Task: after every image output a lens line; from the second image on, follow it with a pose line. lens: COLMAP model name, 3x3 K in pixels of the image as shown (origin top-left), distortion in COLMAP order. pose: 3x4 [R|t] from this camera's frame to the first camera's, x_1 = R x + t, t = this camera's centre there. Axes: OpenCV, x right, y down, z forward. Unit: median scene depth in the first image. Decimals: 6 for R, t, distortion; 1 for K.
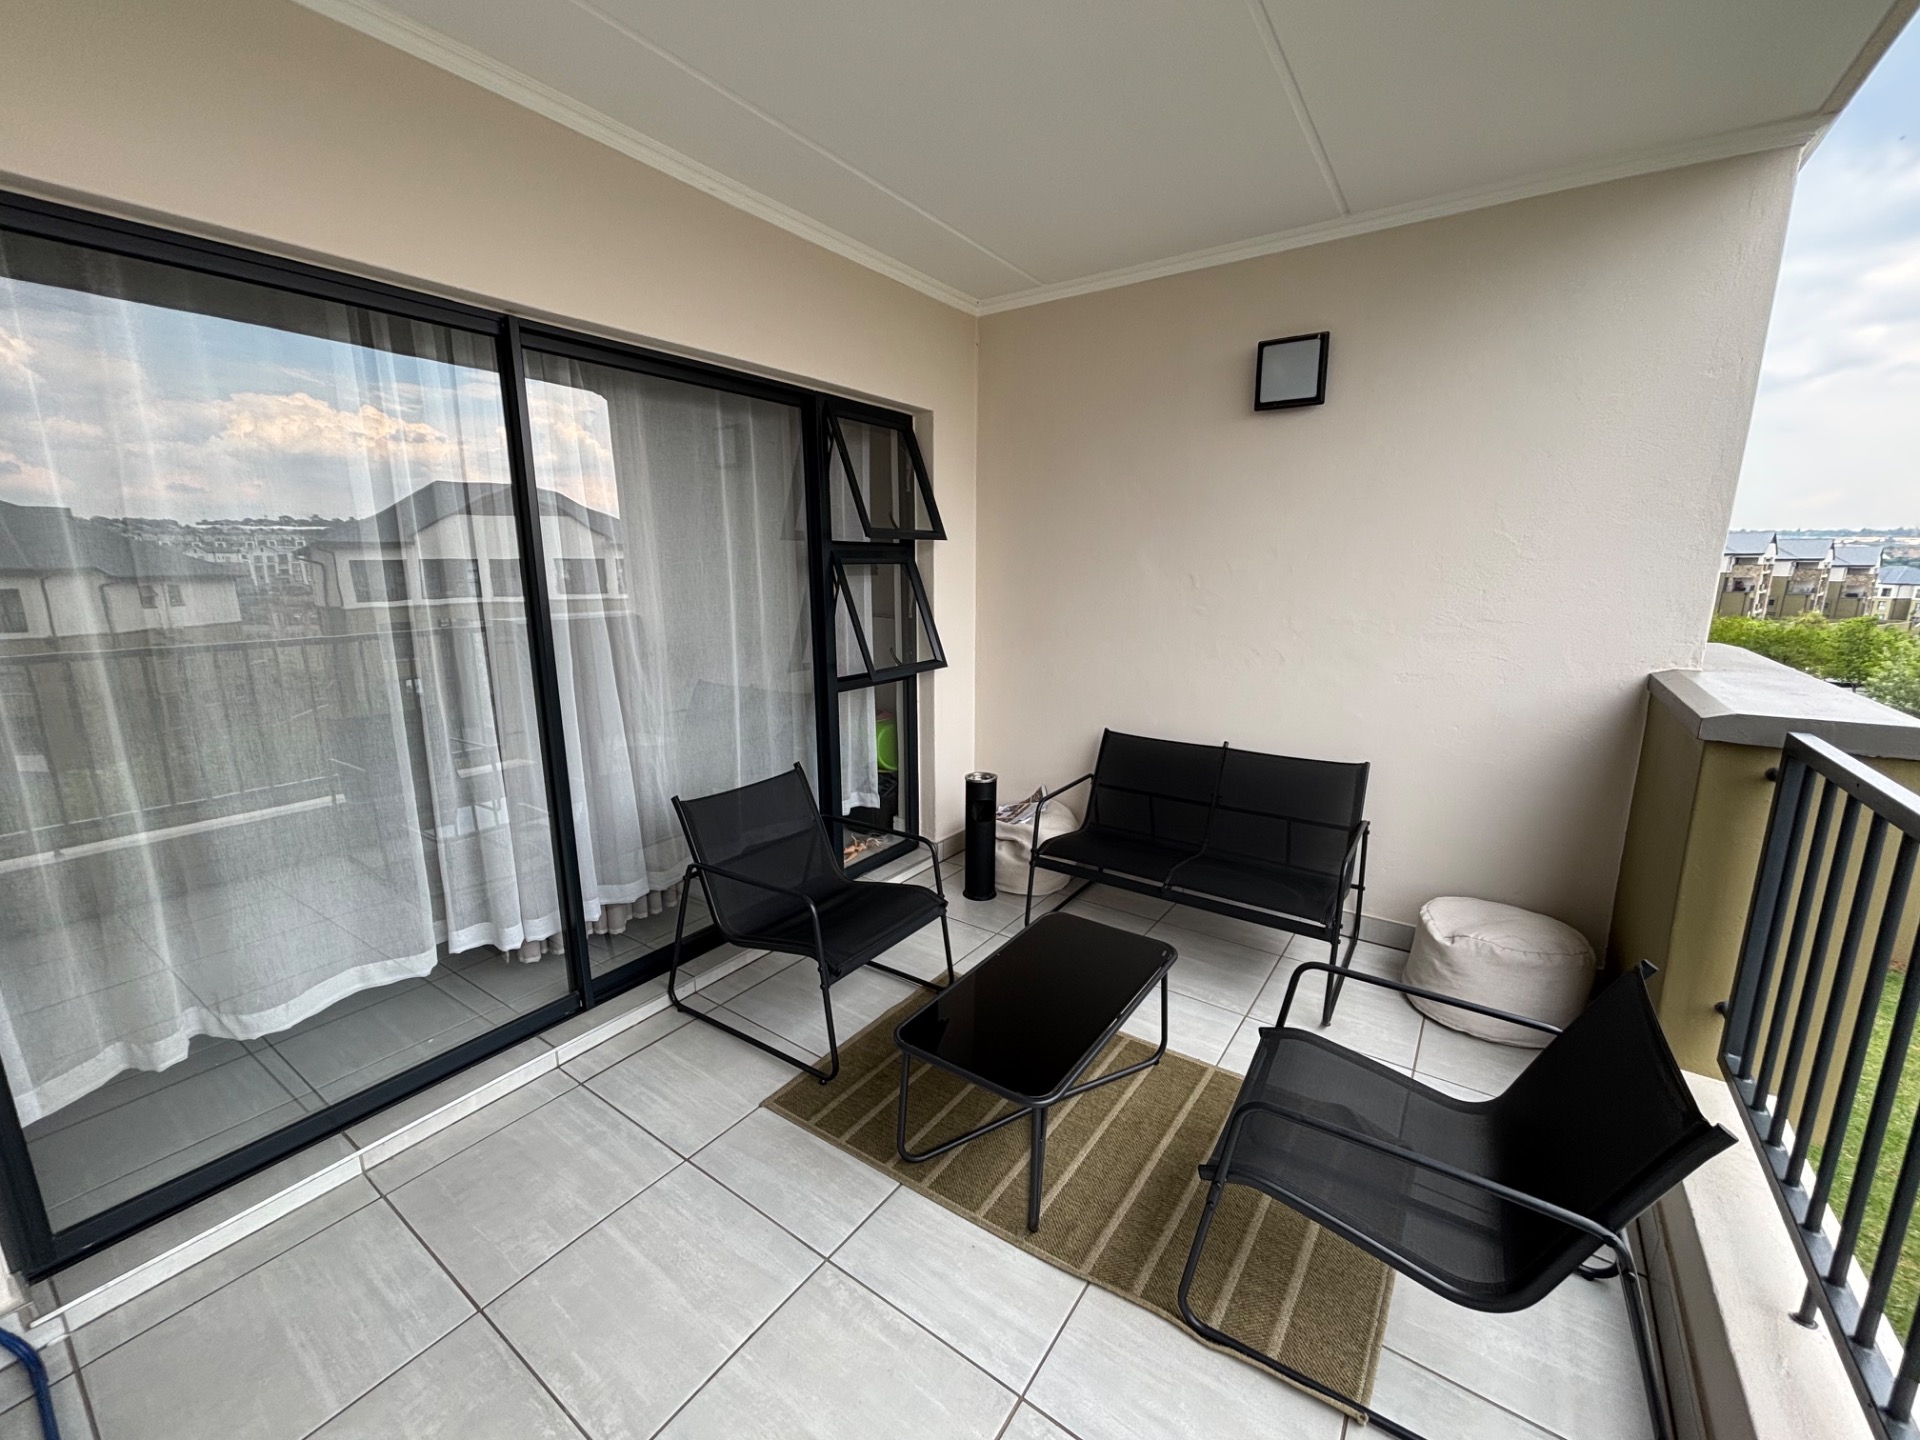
lens RADIAL K [[778.7, 0, 958.4], [0, 778.7, 715.7], [0, 0, 1]] dist [0.005219, -0.001730]
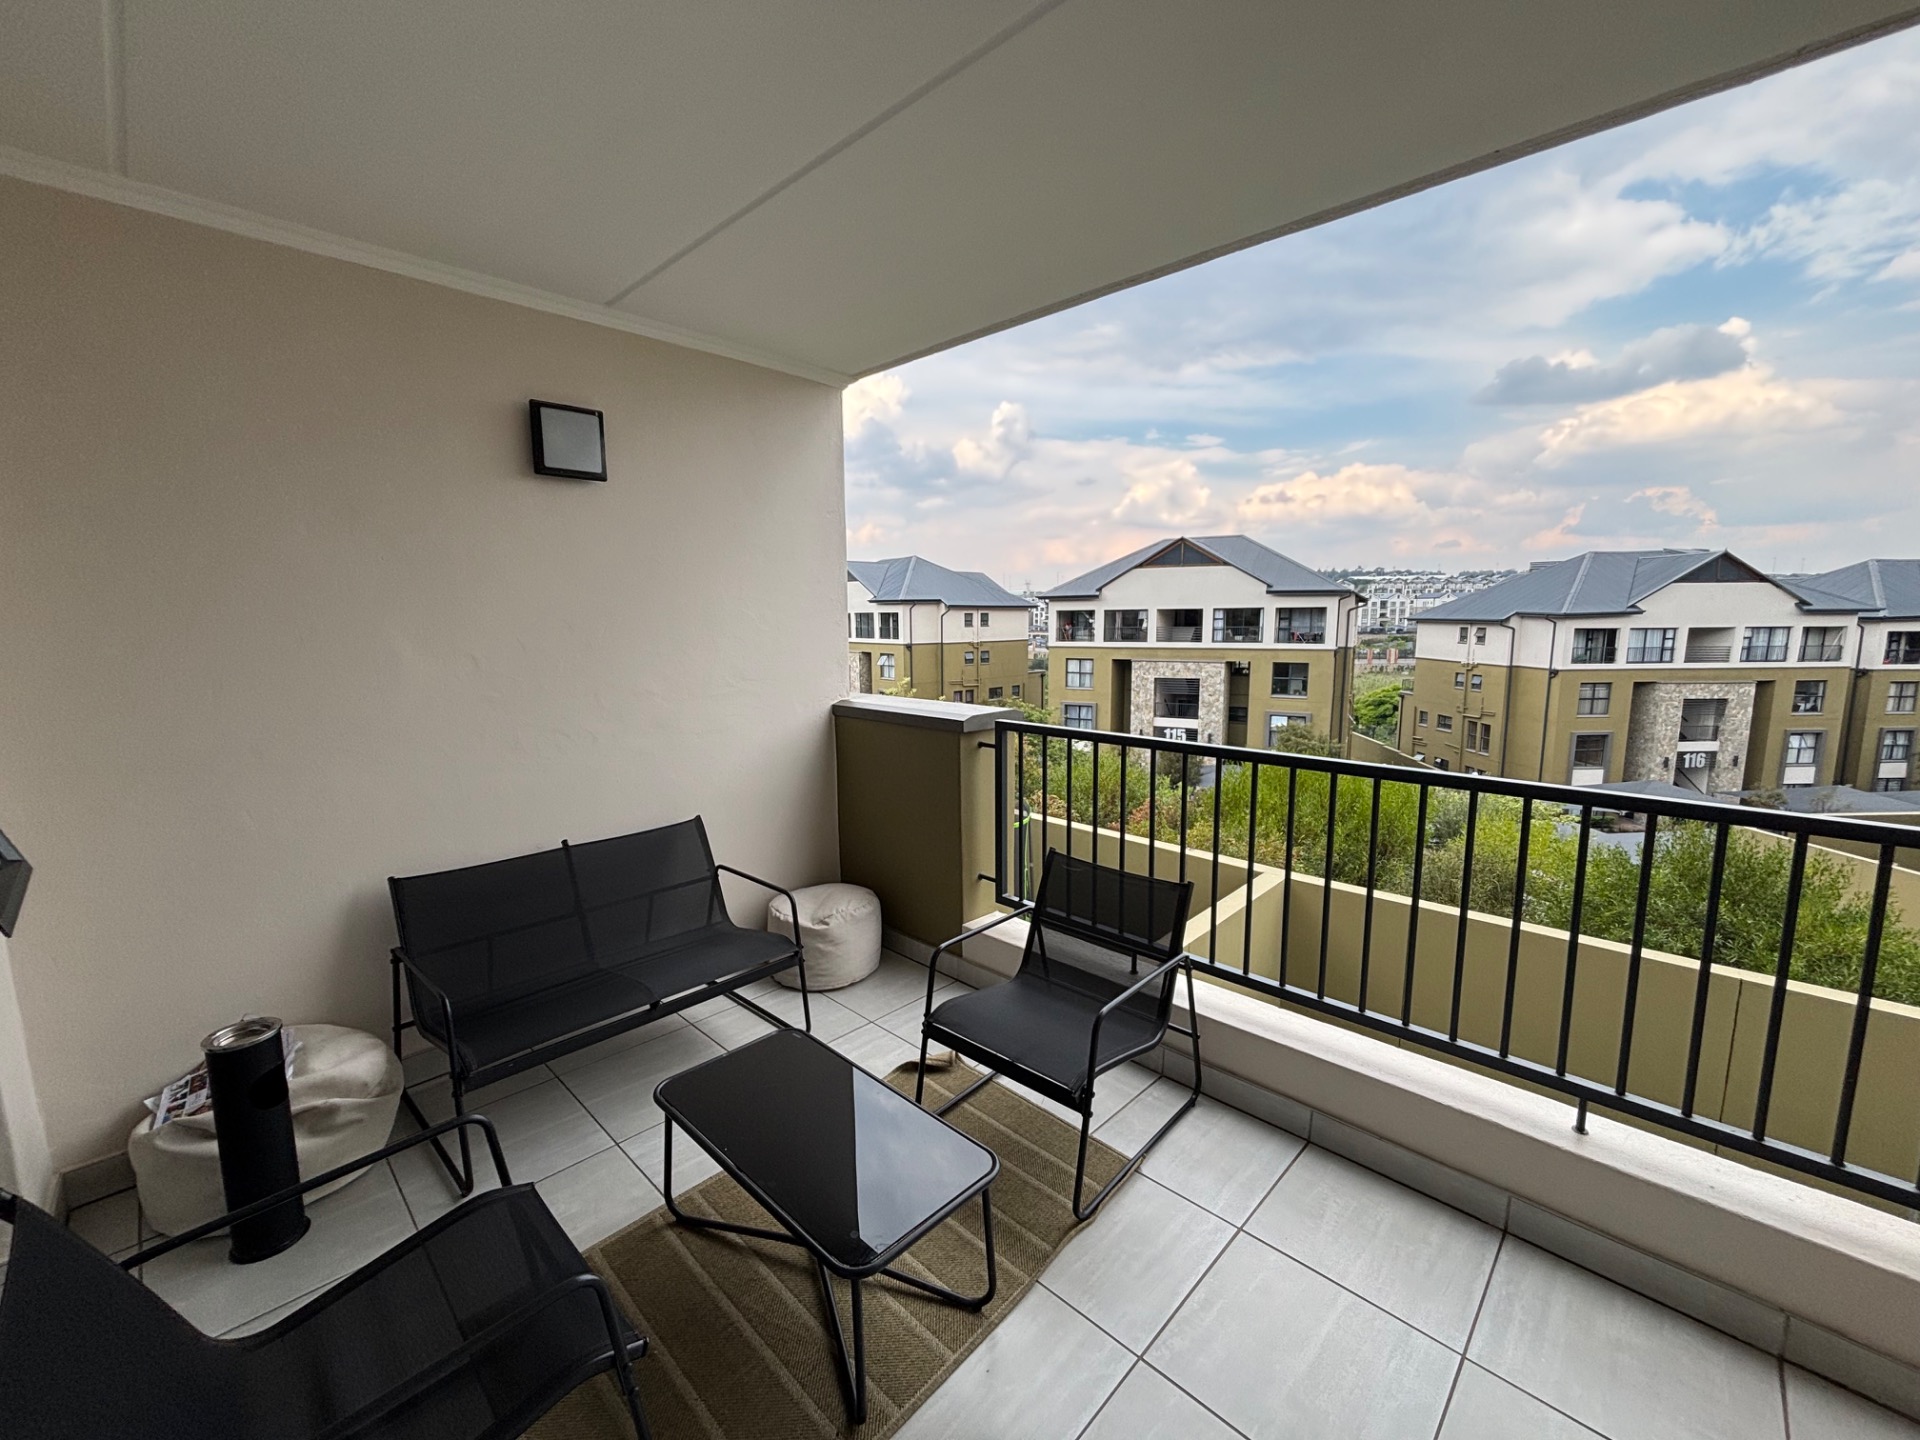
lens RADIAL K [[778.7, 0, 946.8], [0, 778.7, 722.7], [0, 0, 1]] dist [0.005219, -0.001730]
pose [[0.167057, -0.136533, 0.976448, -0.541796], [0.201309, 0.974225, 0.101781, -0.124860], [-0.965177, 0.179565, 0.190237, 0.495512]]
